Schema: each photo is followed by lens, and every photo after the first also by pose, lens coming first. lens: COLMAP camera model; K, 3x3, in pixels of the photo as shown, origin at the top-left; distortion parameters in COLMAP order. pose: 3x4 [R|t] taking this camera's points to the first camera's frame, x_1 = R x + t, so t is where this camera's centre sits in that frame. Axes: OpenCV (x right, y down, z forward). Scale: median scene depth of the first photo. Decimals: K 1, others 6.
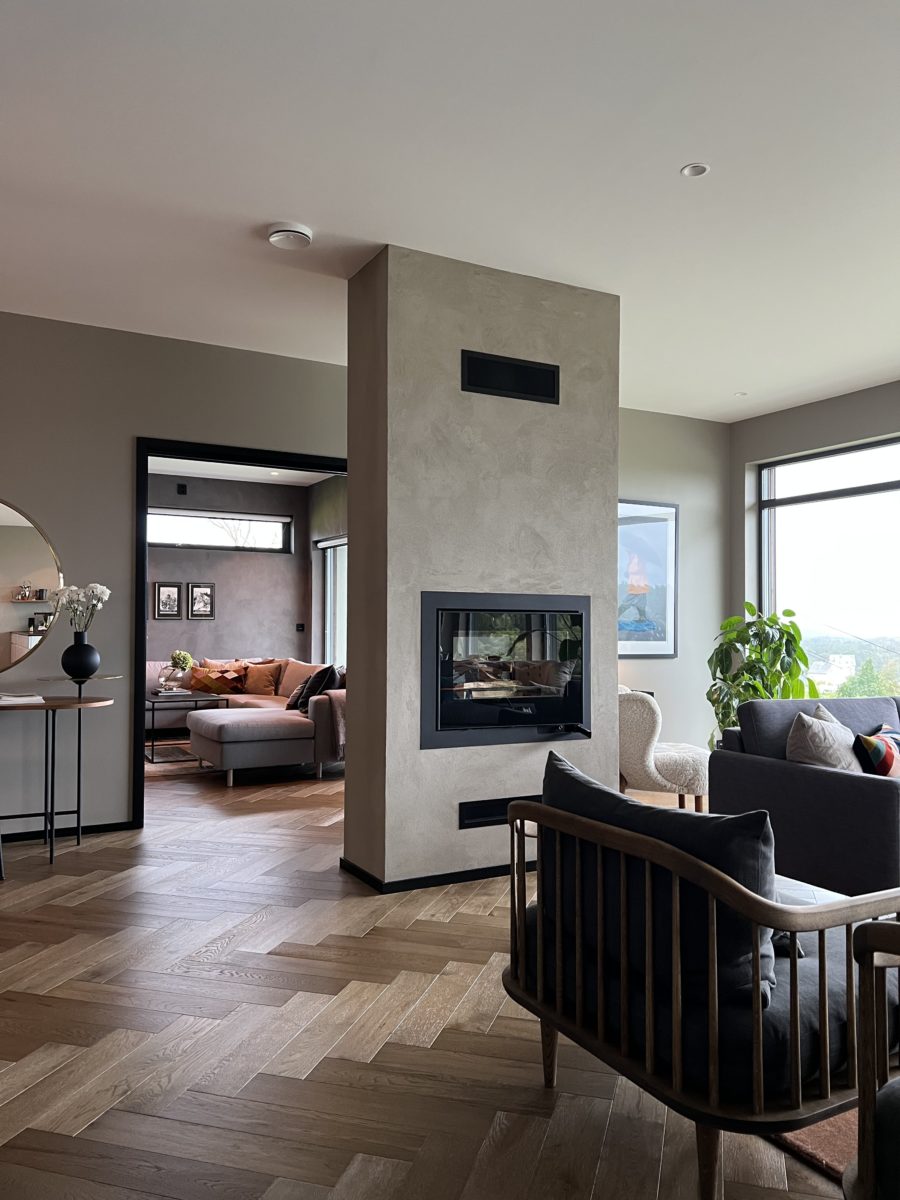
lens RADIAL K [[906.0, 0, 448.0], [0, 906.0, 607.8], [0, 0, 1]] dist [-0.002286, -0.002116]
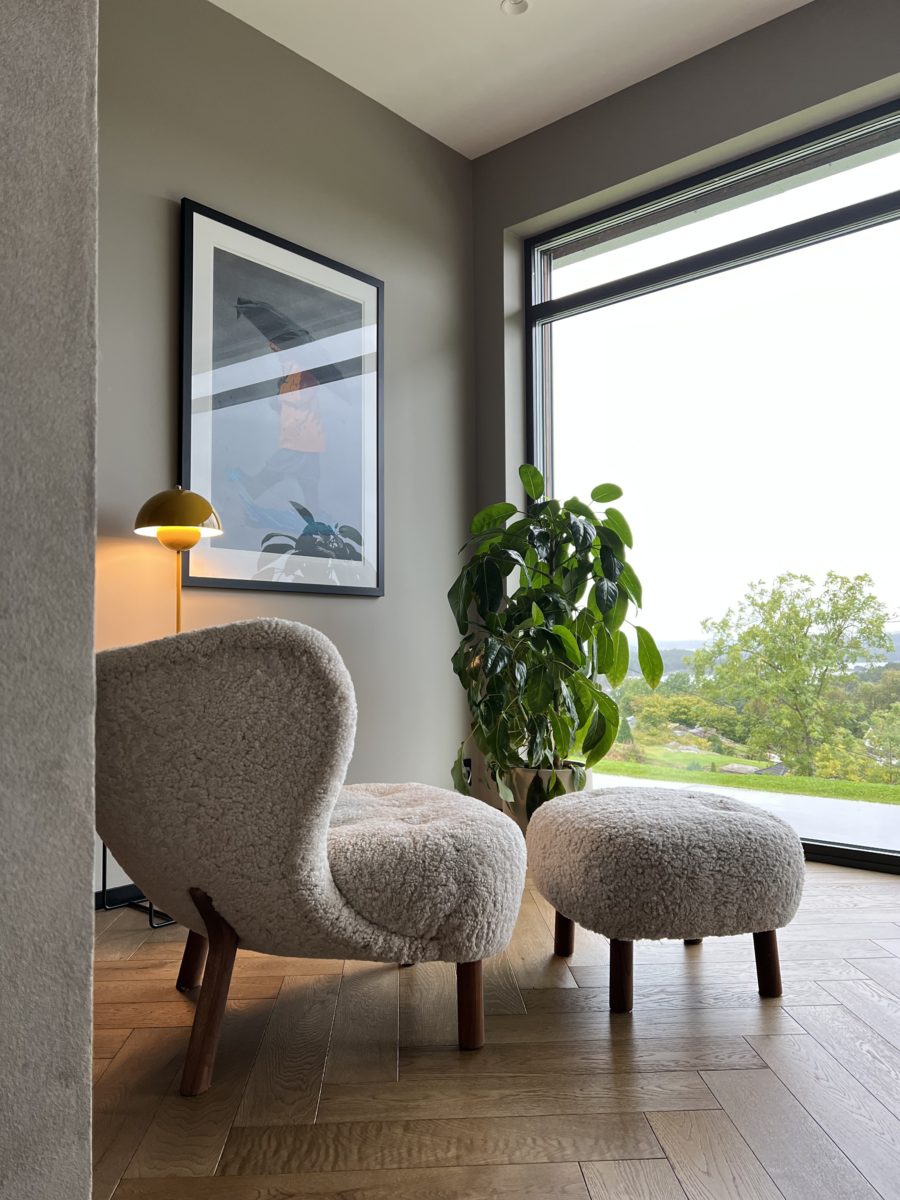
lens RADIAL K [[906.0, 0, 445.5], [0, 906.0, 599.8], [0, 0, 1]] dist [-0.002286, -0.002116]
pose [[0.943450, -0.002555, 0.331506, 0.129545], [0.013482, 0.999439, -0.030666, 0.075525], [-0.331242, 0.033401, 0.942955, 0.556135]]
